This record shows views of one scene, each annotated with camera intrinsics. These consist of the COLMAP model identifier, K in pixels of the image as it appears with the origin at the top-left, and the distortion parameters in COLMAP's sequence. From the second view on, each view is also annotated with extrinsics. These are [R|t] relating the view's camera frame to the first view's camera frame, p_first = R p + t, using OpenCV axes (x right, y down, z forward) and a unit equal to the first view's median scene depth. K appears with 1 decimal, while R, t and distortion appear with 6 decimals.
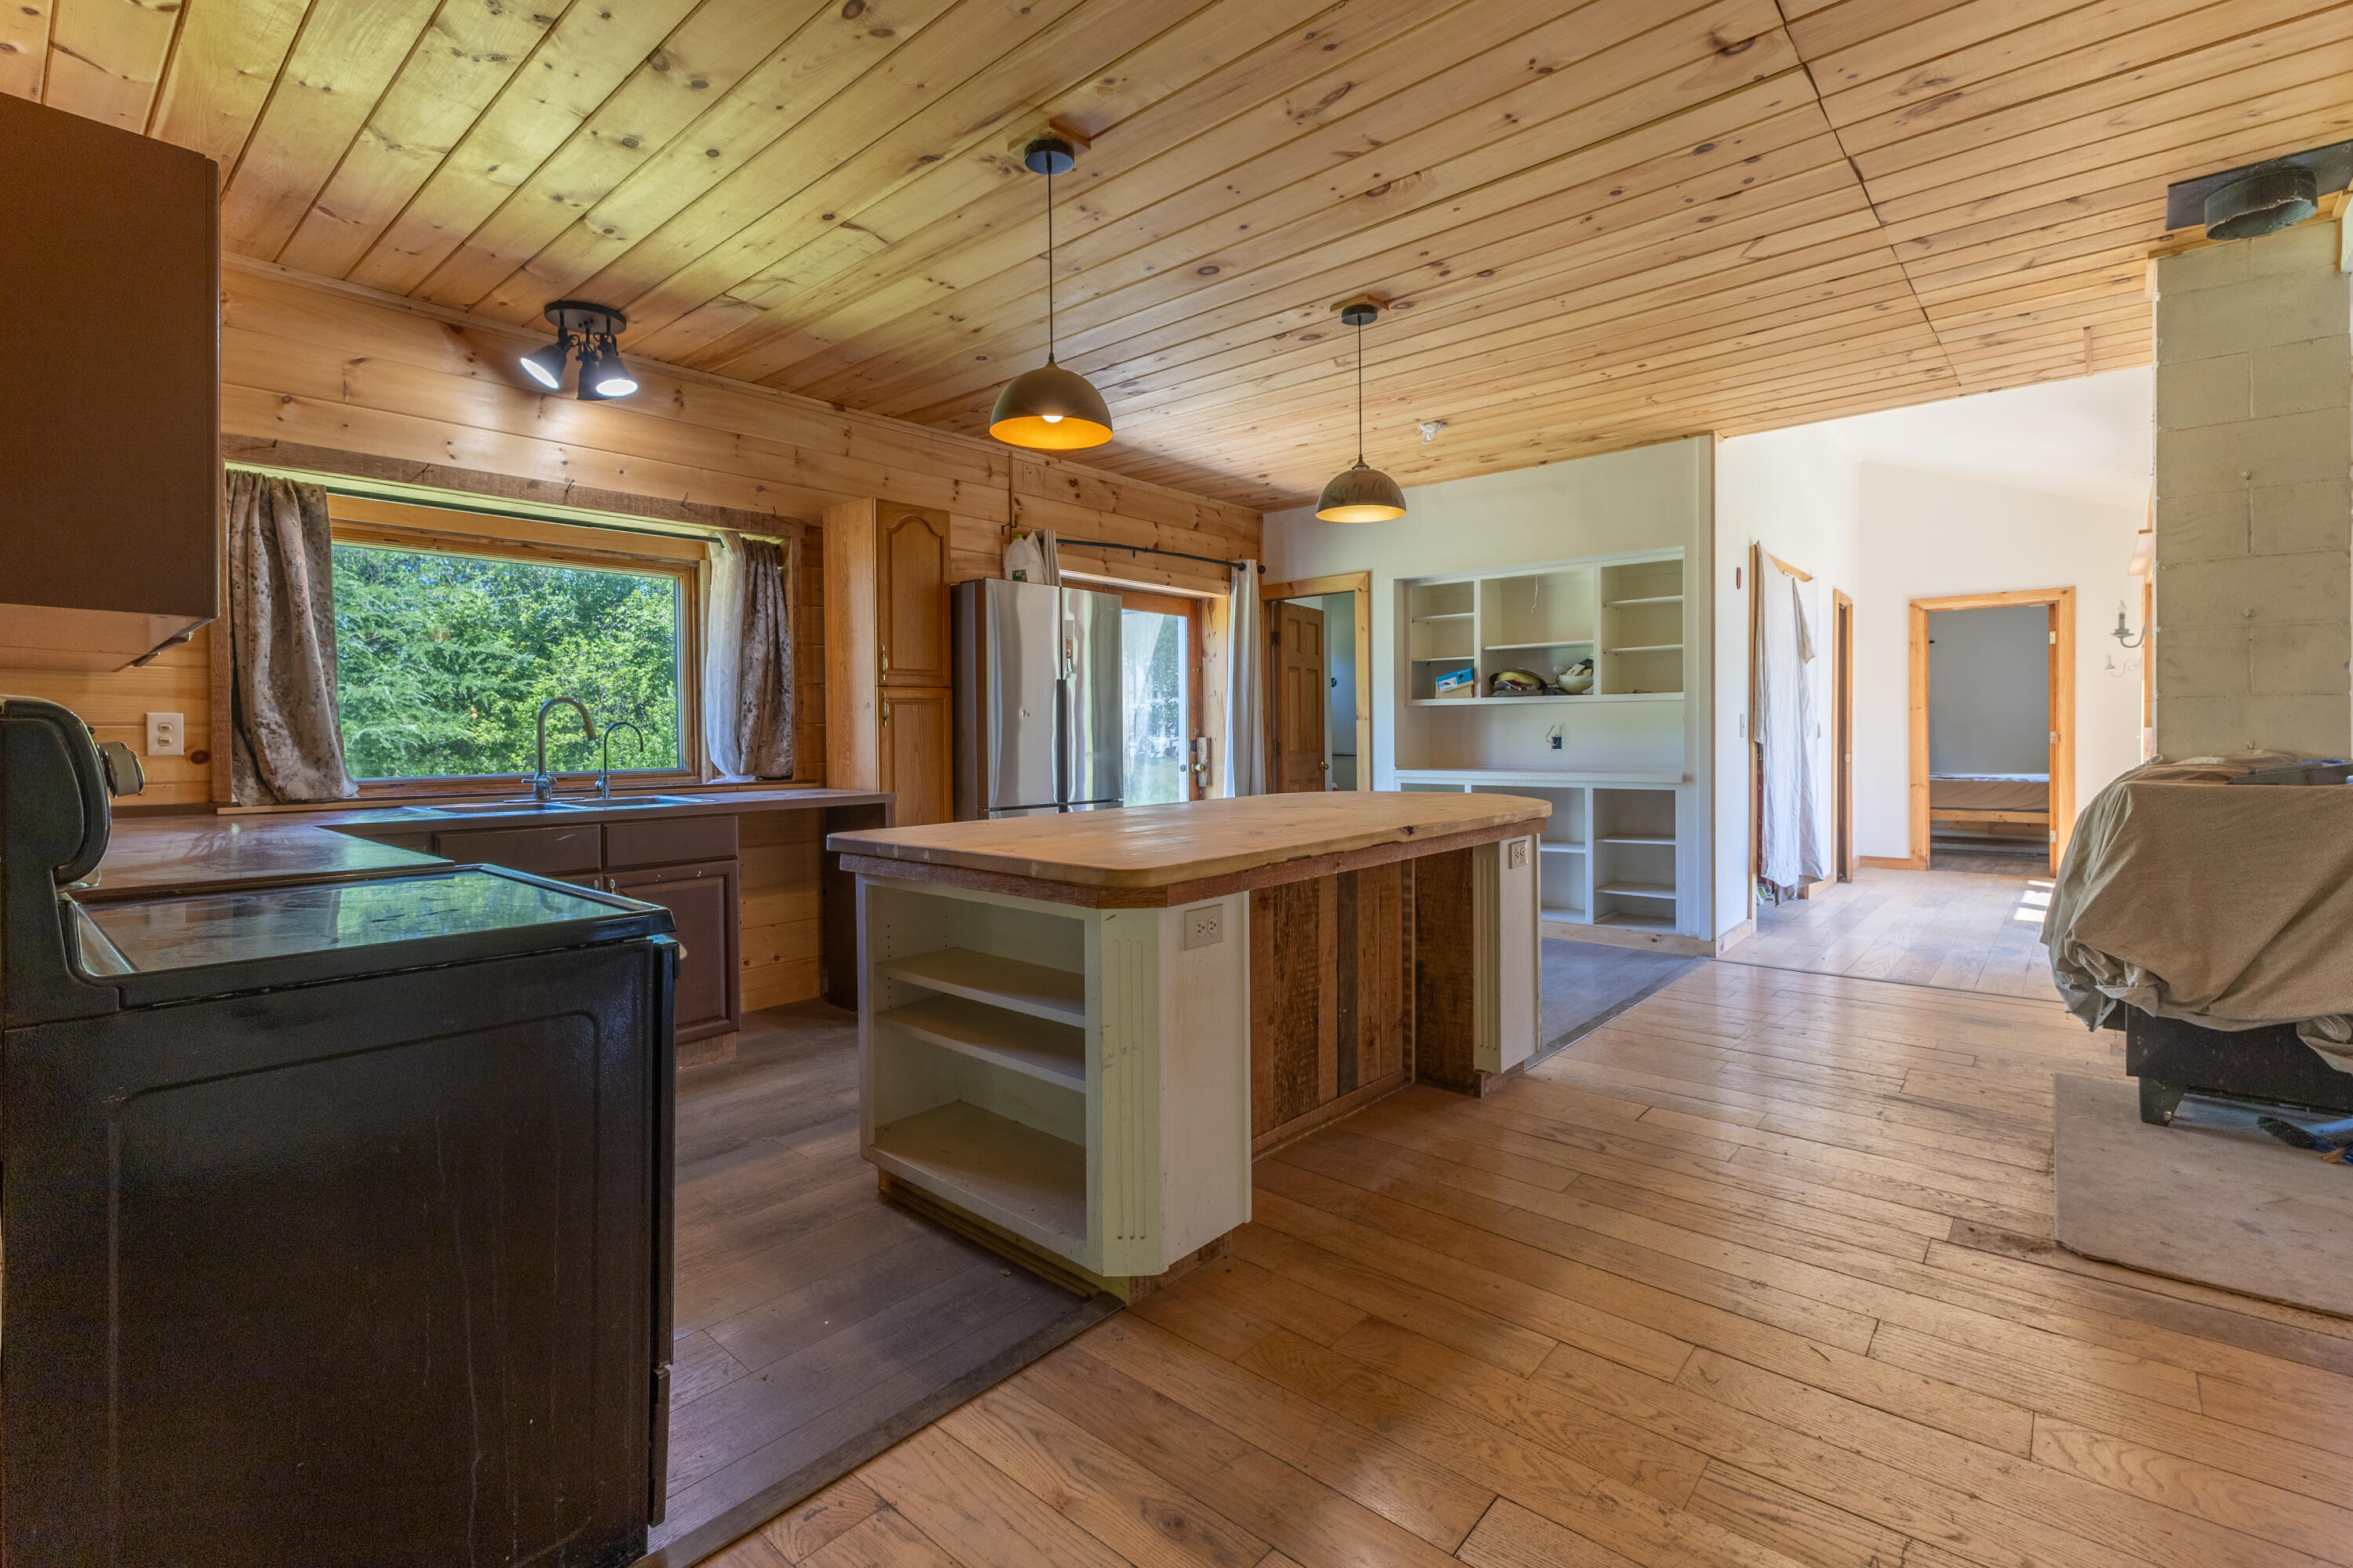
lens RADIAL K [[1048.3, 0, 1138.7], [0, 1048.3, 744.5], [0, 0, 1]] dist [-0.001535, -0.000297]
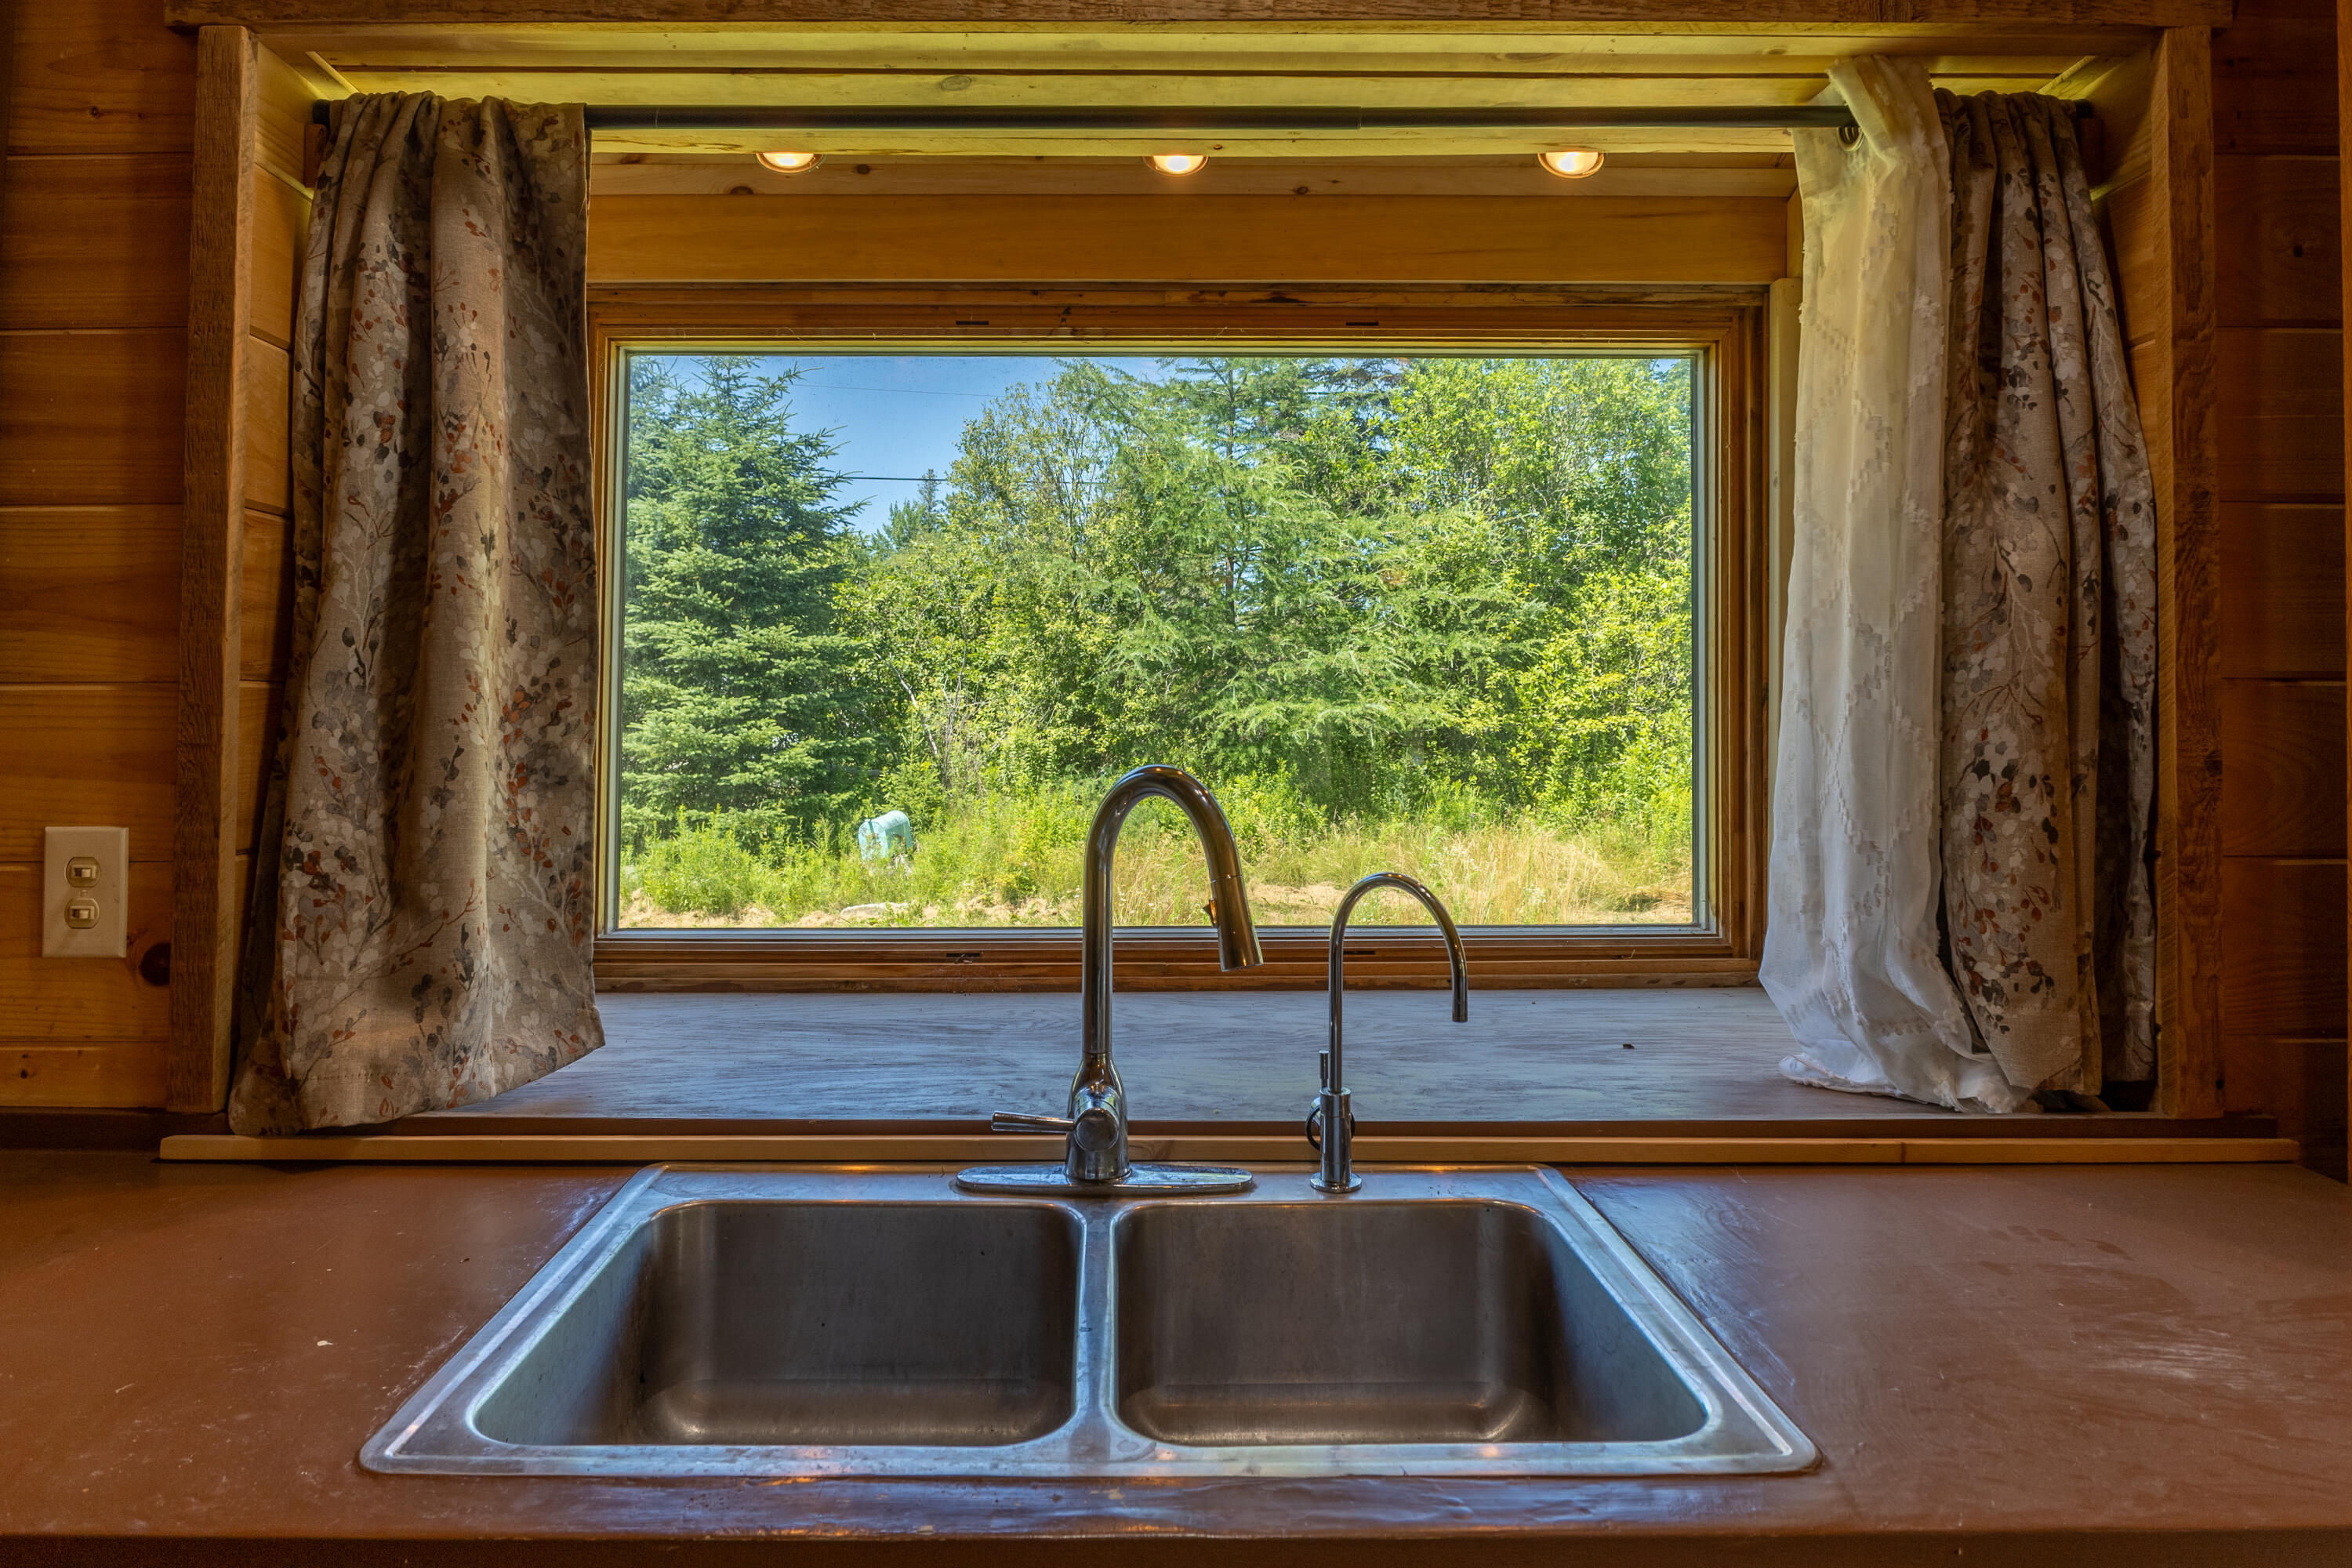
lens RADIAL K [[1357.1, 0, 1177.2], [0, 1357.1, 696.5], [0, 0, 1]] dist [-0.011997, -0.000291]
pose [[0.677926, 0.008623, -0.735080, -0.107312], [-0.015716, 0.999873, -0.002766, -0.020696], [0.734962, 0.013428, 0.677975, 0.265975]]
